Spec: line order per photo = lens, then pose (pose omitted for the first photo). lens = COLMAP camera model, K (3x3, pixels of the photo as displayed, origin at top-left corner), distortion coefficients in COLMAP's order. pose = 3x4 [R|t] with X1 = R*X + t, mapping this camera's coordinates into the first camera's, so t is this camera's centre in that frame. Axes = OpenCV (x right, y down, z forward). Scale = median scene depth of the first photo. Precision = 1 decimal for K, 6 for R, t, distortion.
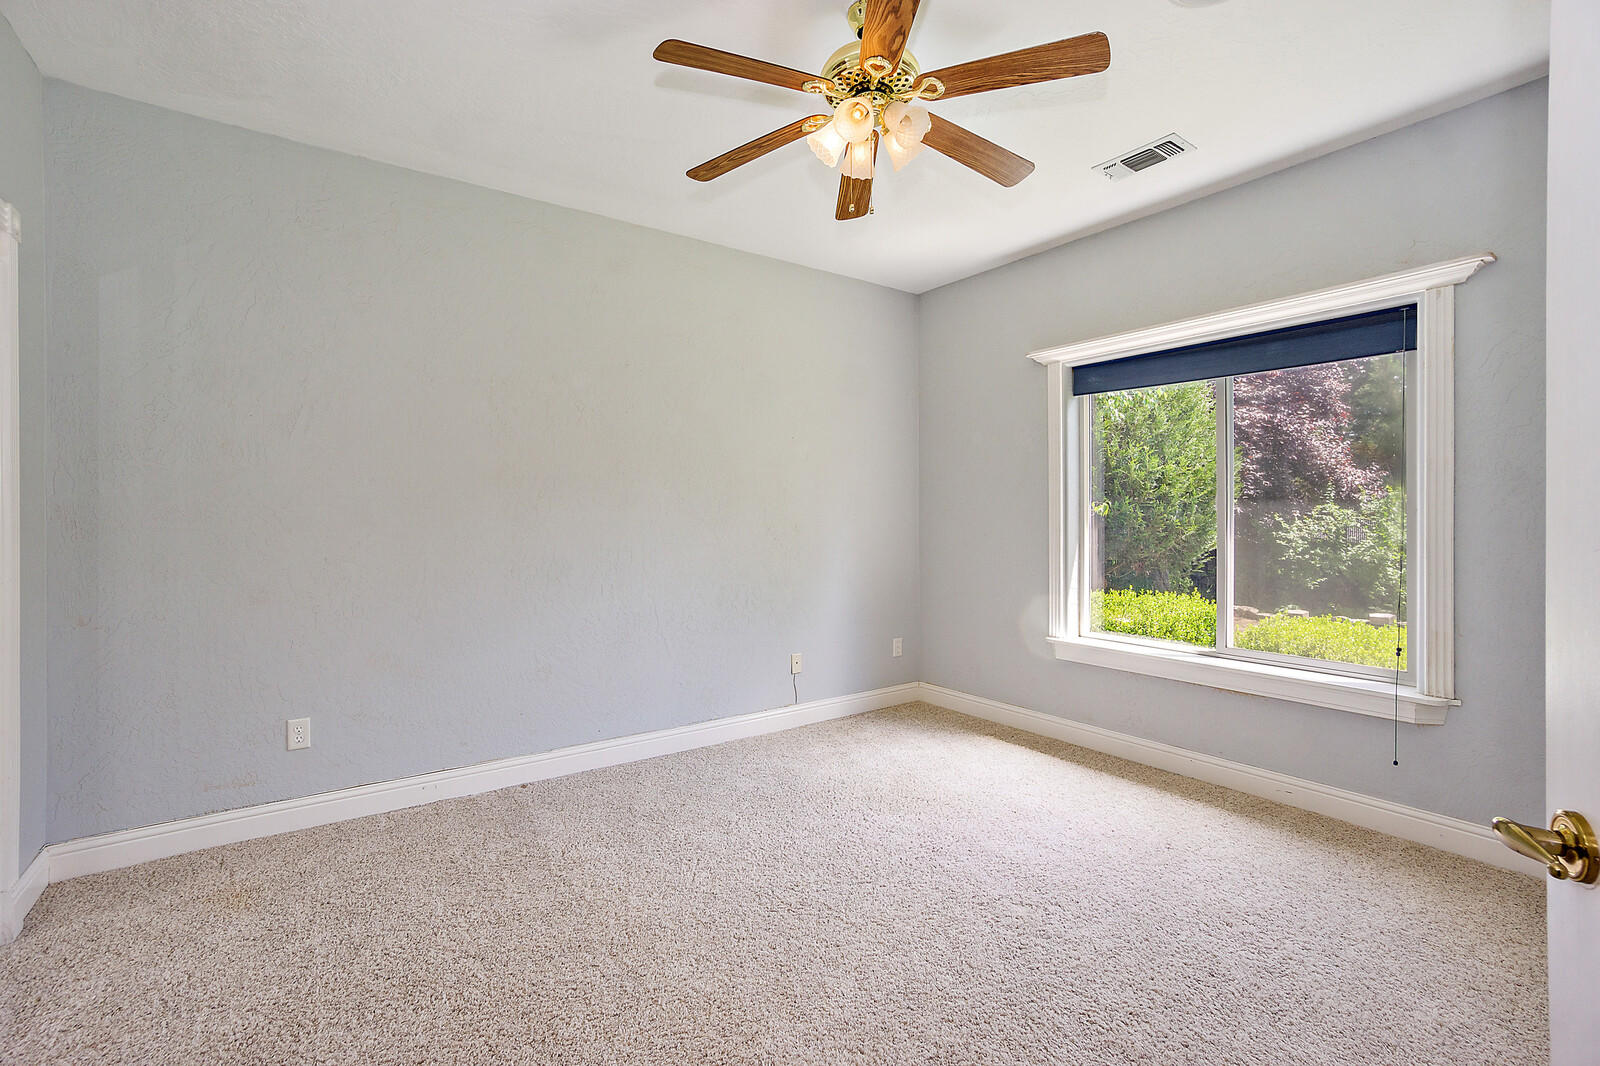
lens RADIAL K [[705.9, 0, 786.2], [0, 705.9, 519.9], [0, 0, 1]] dist [-0.042279, 0.019661]
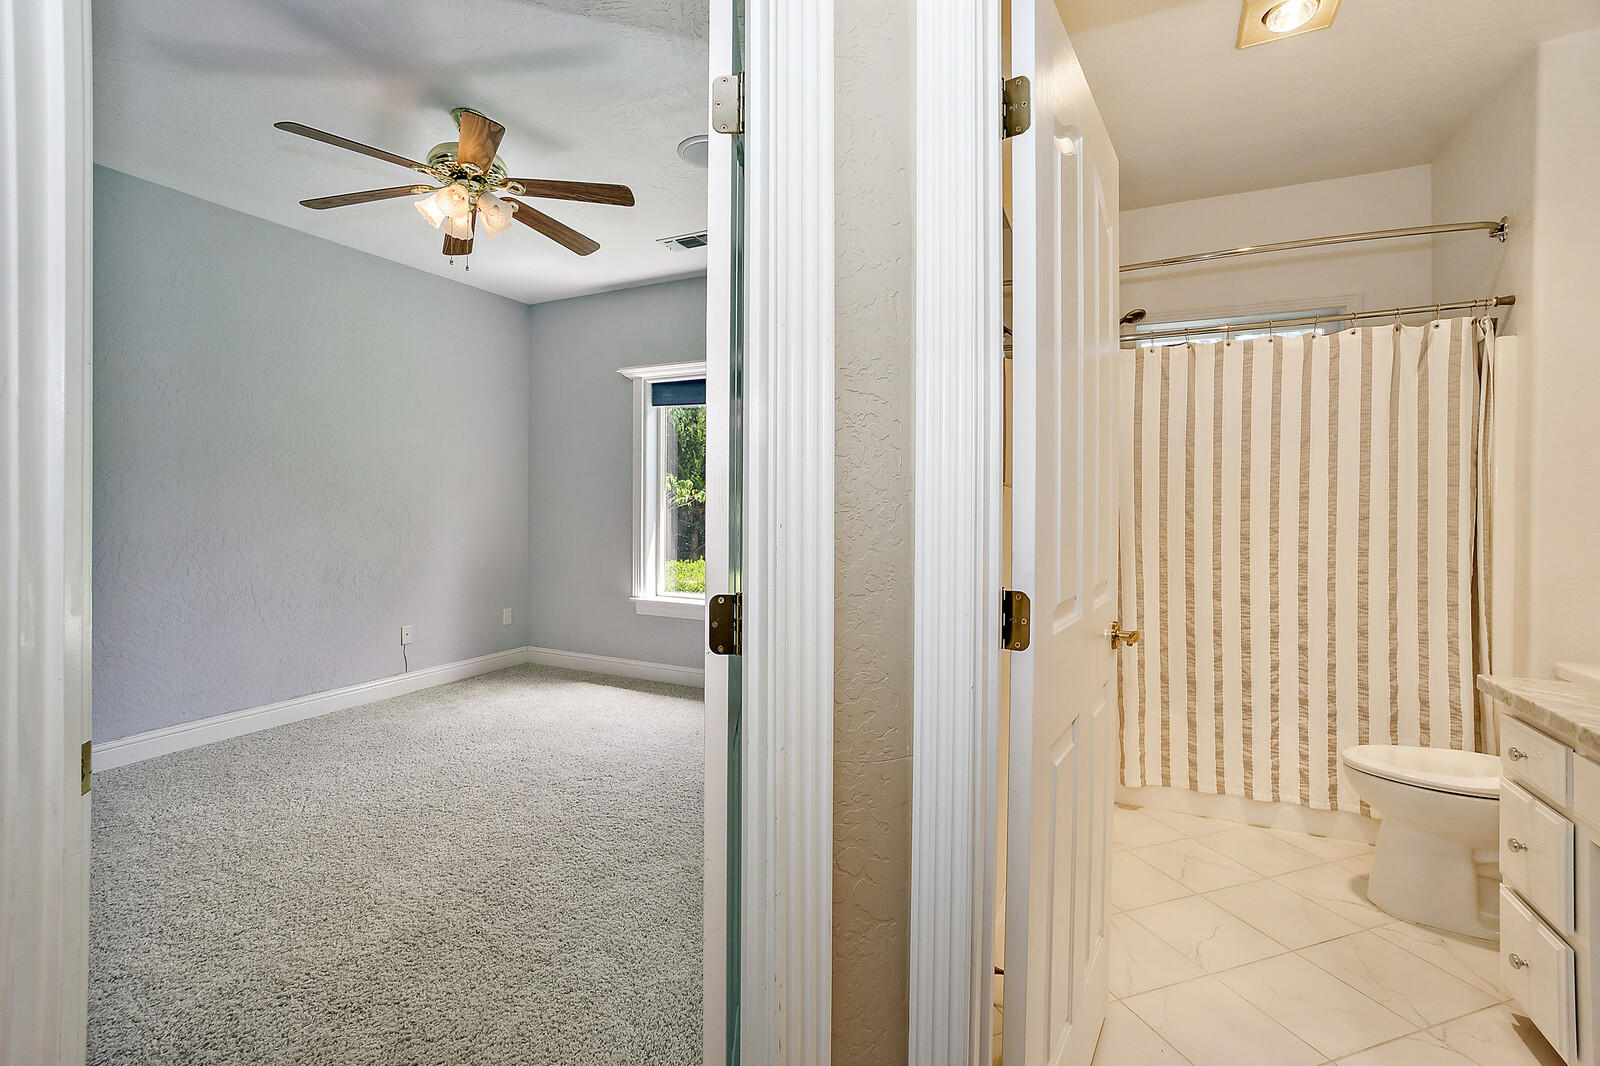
lens RADIAL K [[705.9, 0, 790.3], [0, 705.9, 504.5], [0, 0, 1]] dist [-0.053853, 0.023119]
pose [[0.873705, 0.005038, 0.486431, 0.011789], [-0.004597, 0.999987, -0.002100, 0.002976], [-0.486435, -0.000402, 0.873717, -0.279837]]
